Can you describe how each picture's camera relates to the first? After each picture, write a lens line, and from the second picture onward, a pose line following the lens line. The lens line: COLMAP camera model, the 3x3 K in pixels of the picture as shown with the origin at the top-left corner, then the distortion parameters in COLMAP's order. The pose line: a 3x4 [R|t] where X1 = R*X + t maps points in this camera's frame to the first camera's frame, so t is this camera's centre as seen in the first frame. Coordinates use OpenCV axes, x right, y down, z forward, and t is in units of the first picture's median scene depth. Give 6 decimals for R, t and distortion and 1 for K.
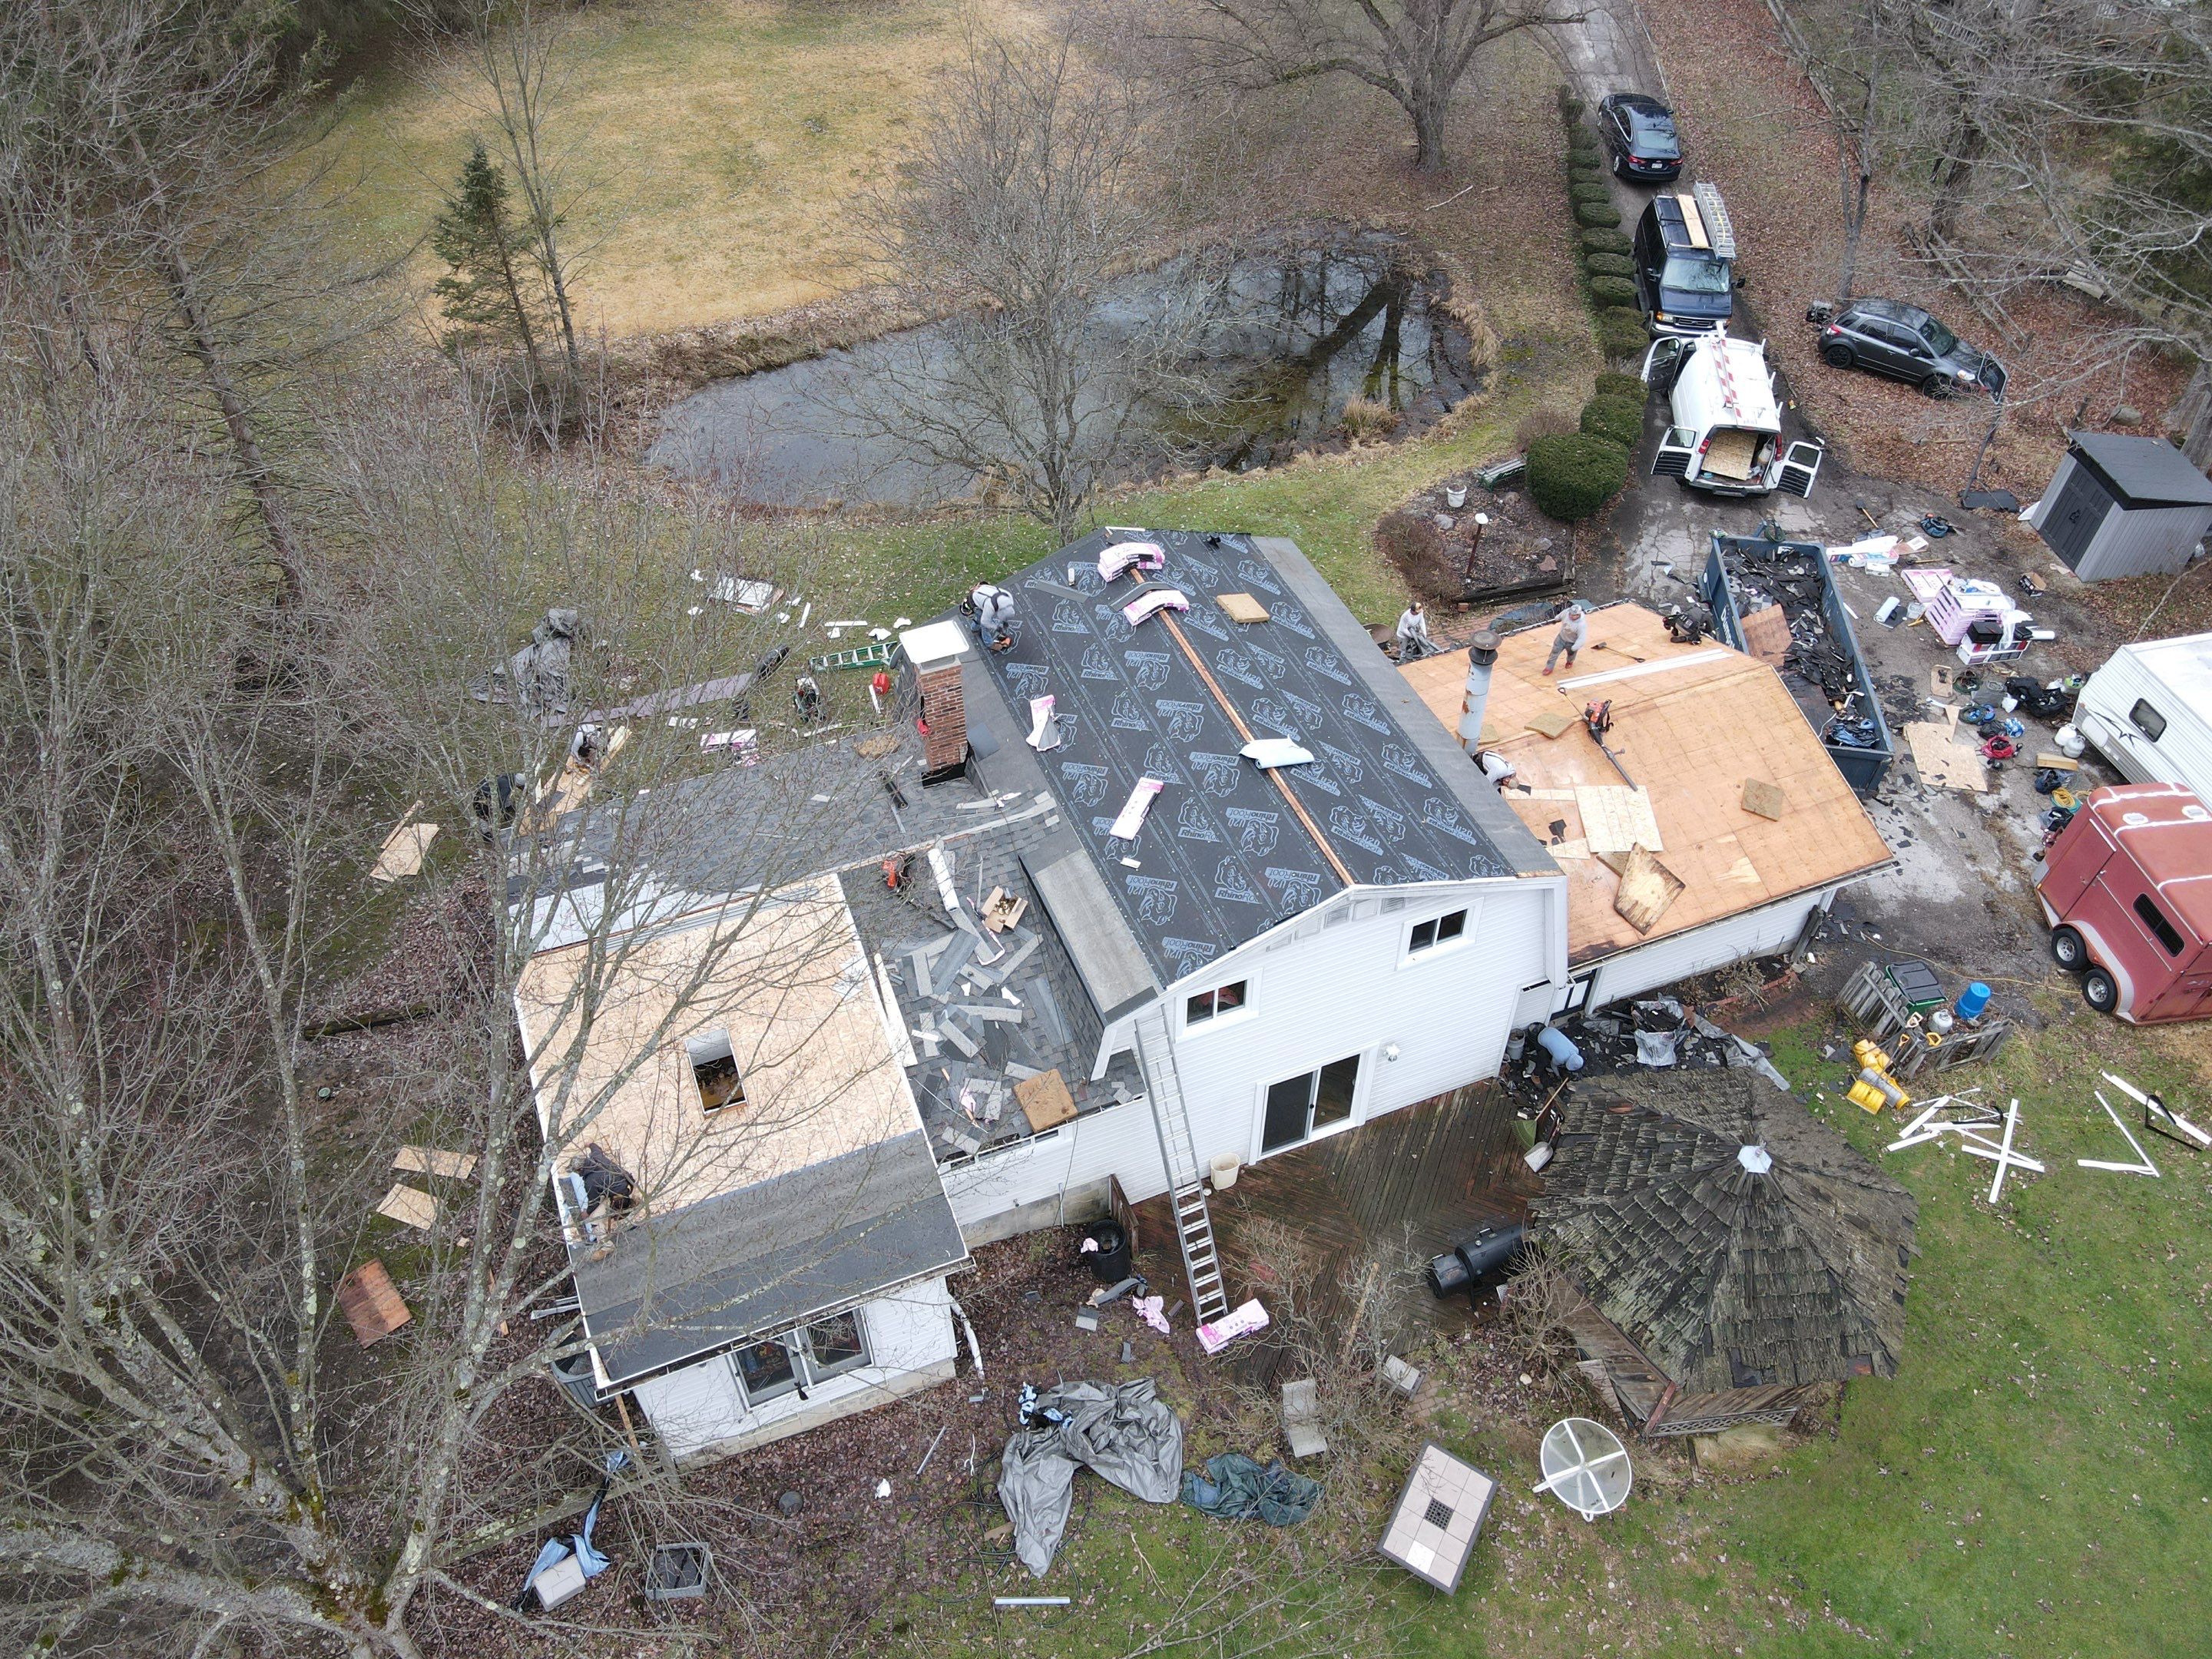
lens RADIAL K [[1583.2, 0, 1095.8], [0, 1583.2, 831.4], [0, 0, 1]] dist [0.044572, -0.037895]
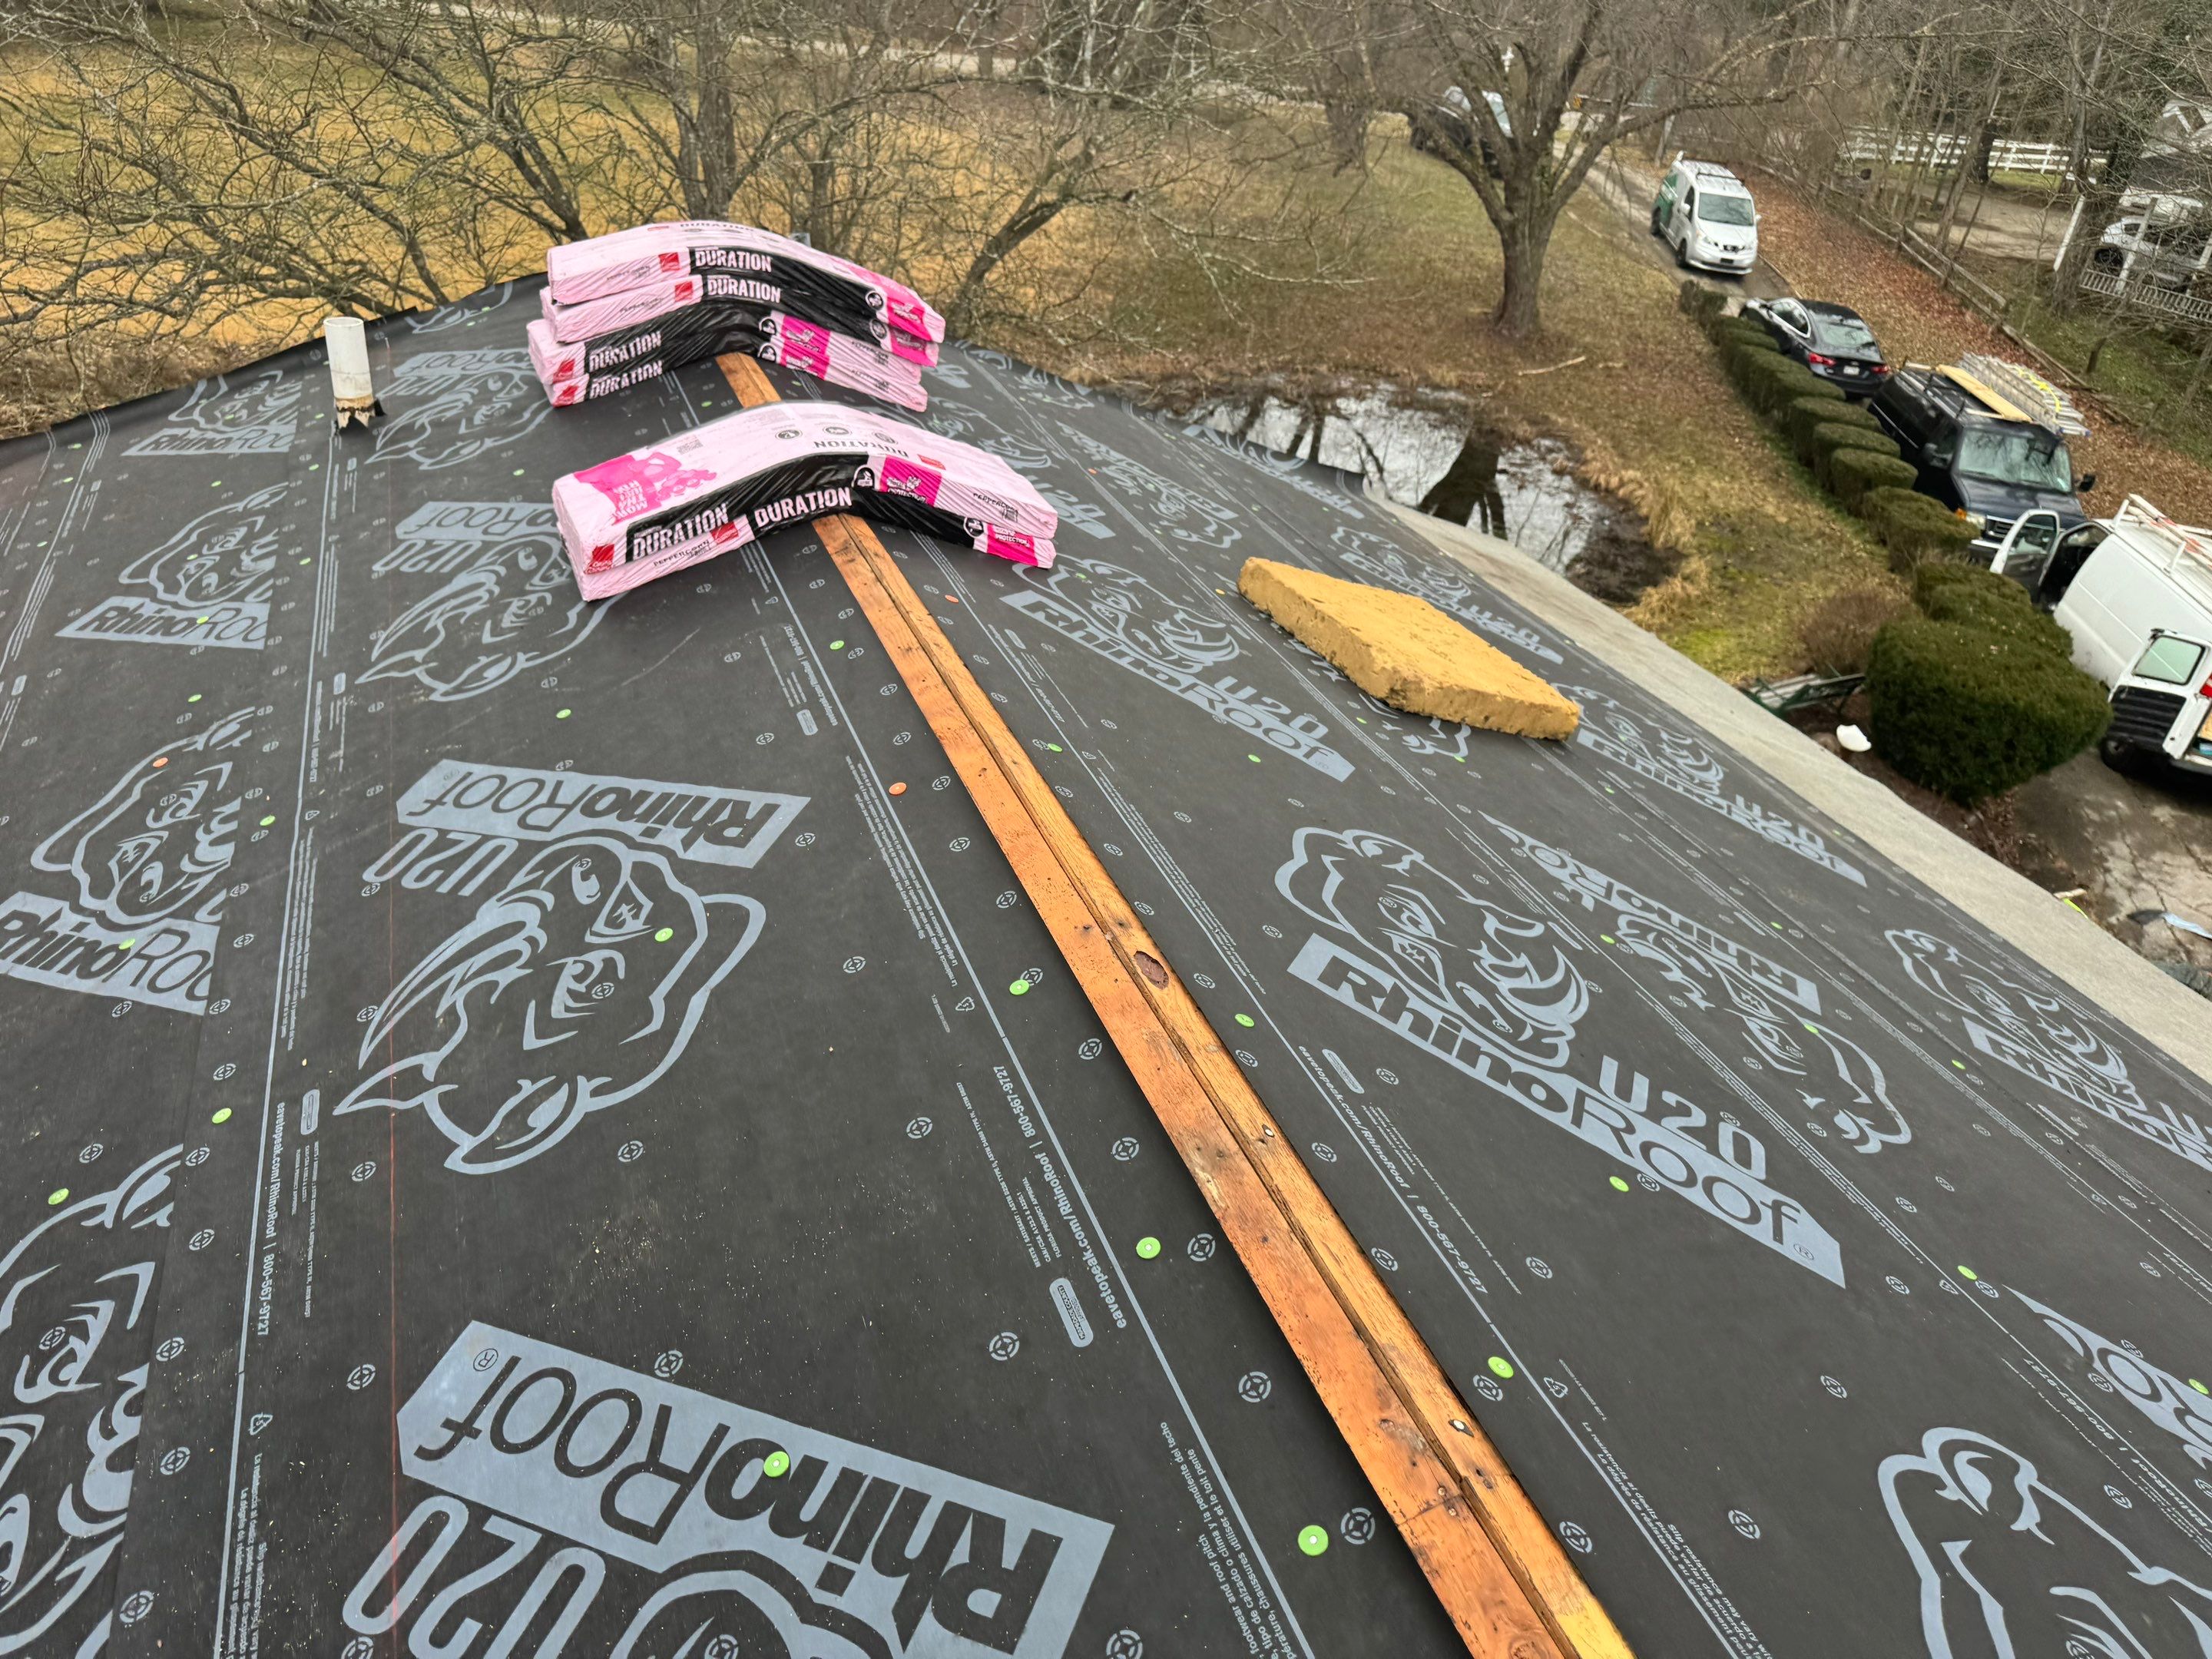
lens RADIAL K [[1583.2, 0, 1122.4], [0, 1583.2, 822.4], [0, 0, 1]] dist [0.044572, -0.037895]
pose [[0.993692, 0.094332, 0.060646, 0.058878], [-0.075496, 0.962586, -0.260247, -0.084418], [-0.082927, 0.254027, 0.963636, 0.881967]]
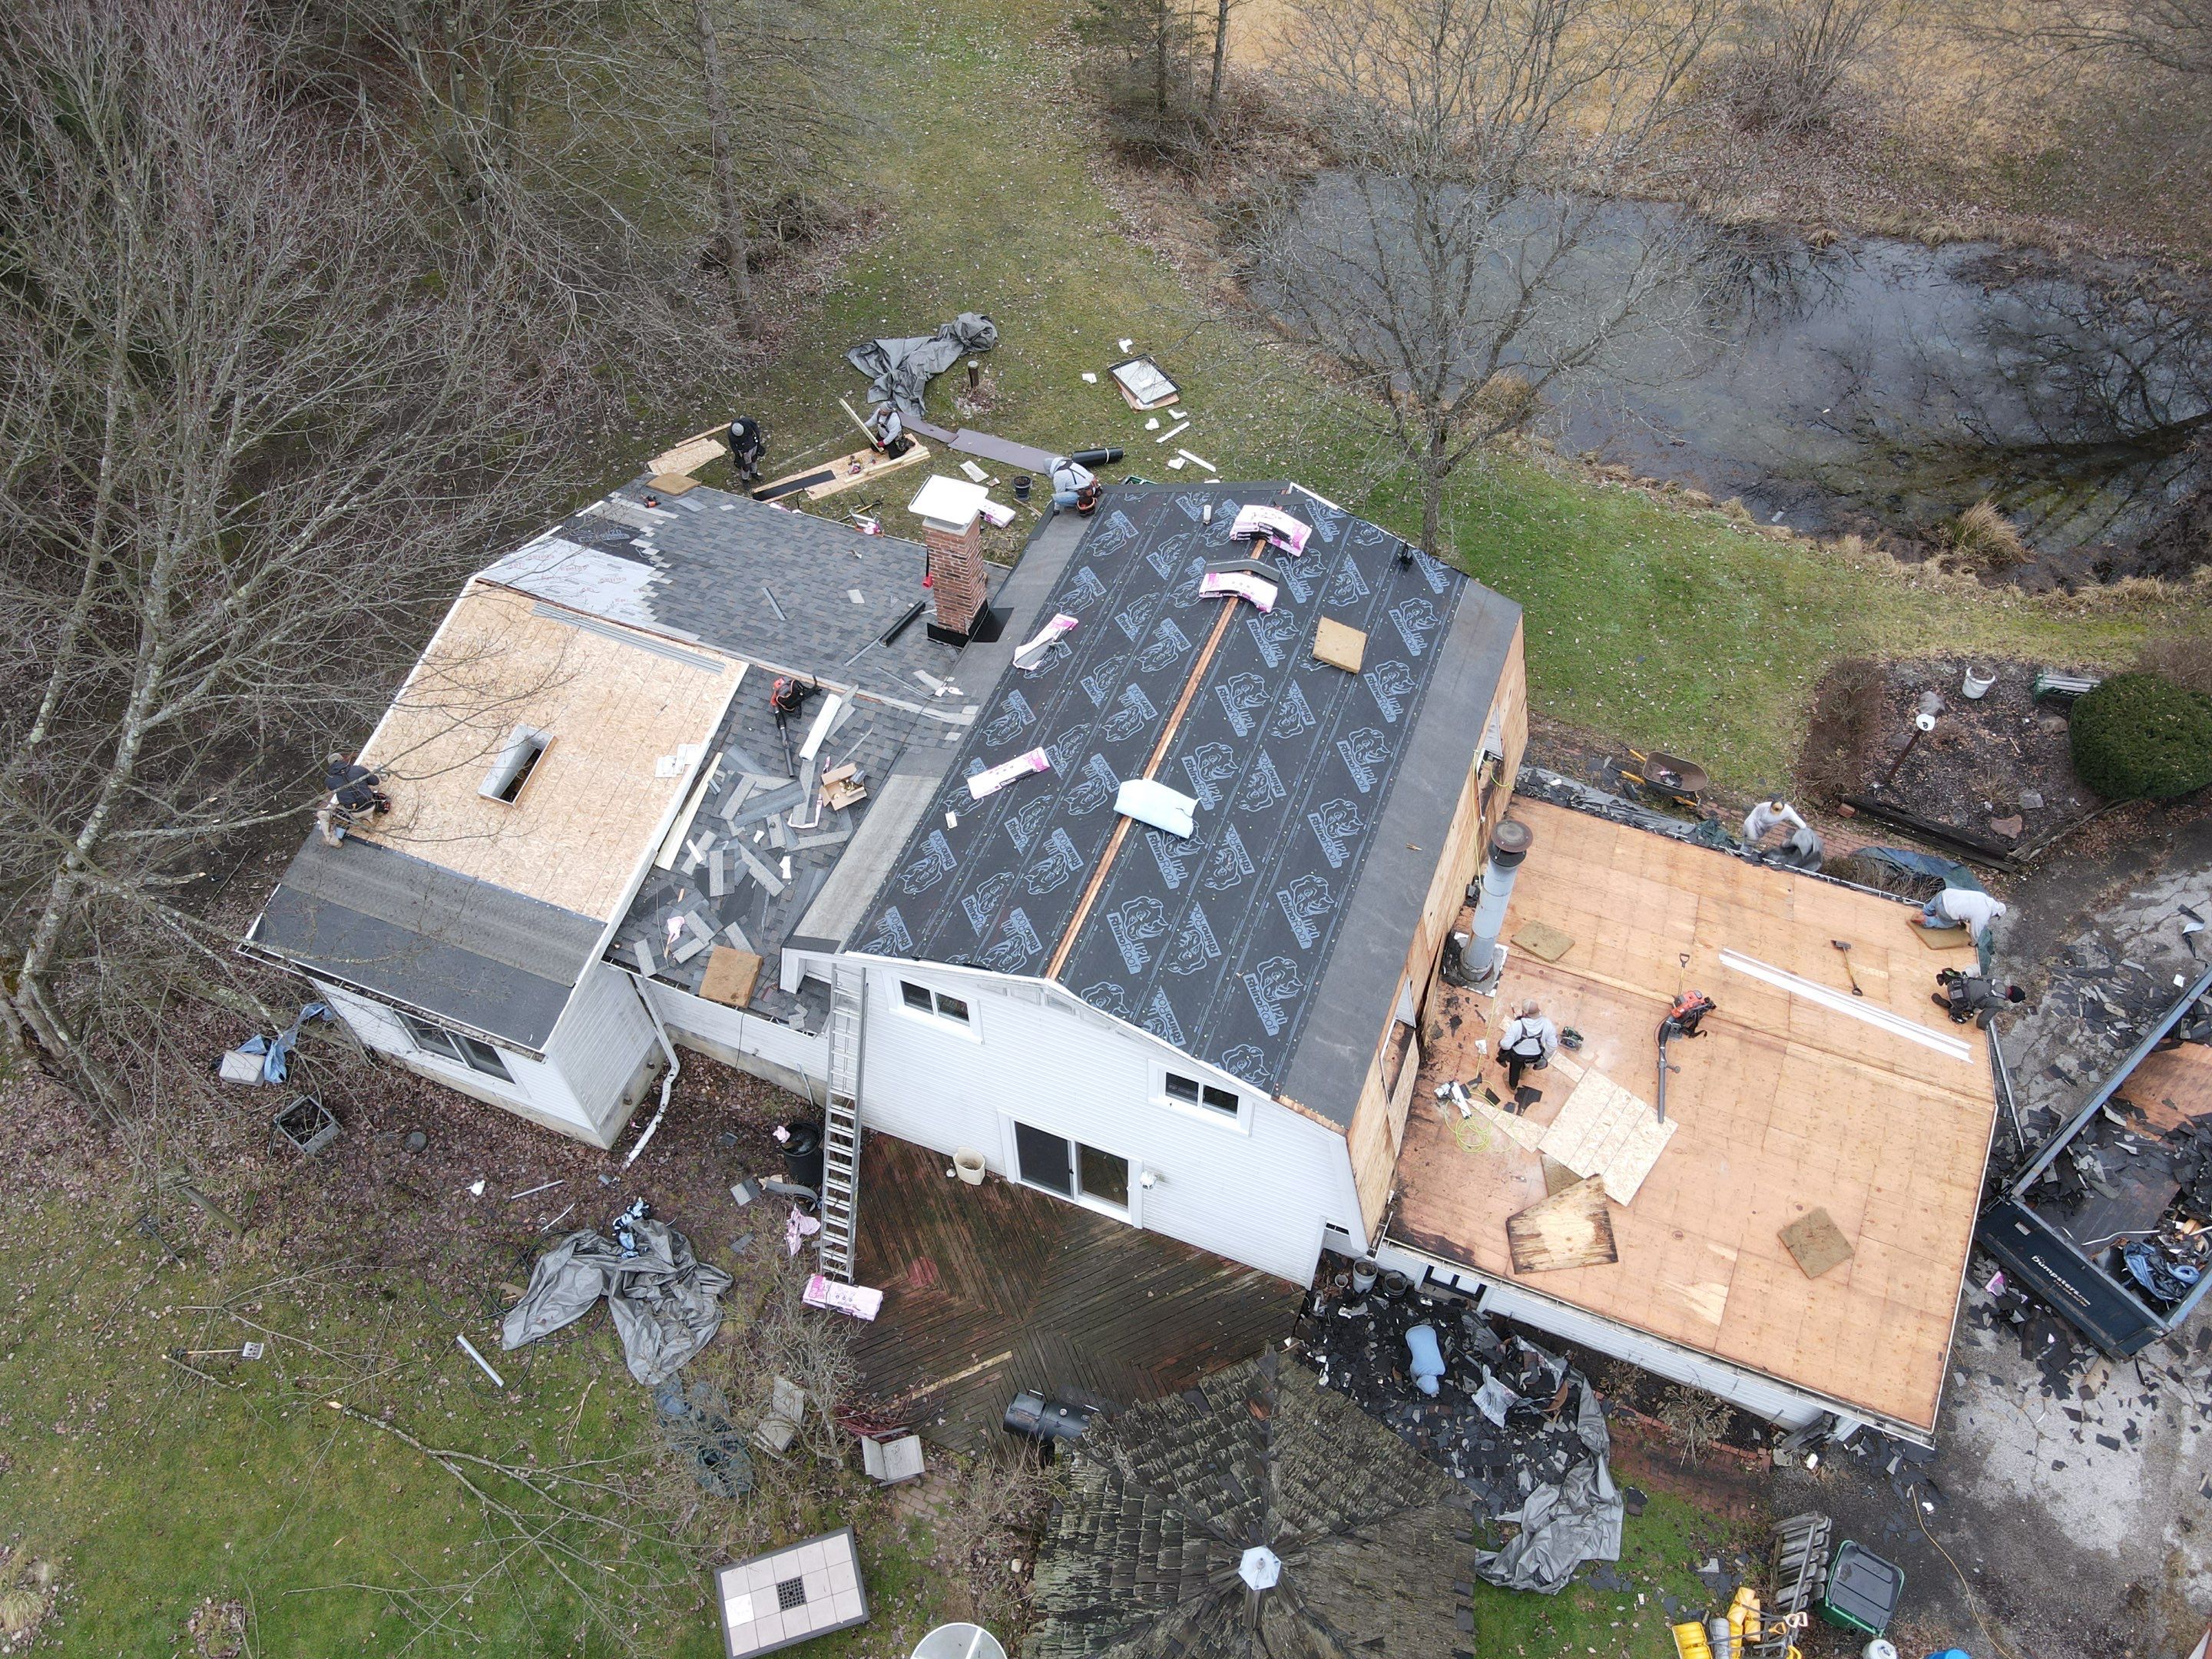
lens RADIAL K [[1583.2, 0, 1106.7], [0, 1583.2, 830.6], [0, 0, 1]] dist [0.044572, -0.037895]
pose [[0.731979, 0.547080, -0.406093, 0.400735], [-0.485447, 0.836991, 0.252562, -0.215236], [0.478068, 0.012266, 0.878237, 0.230807]]
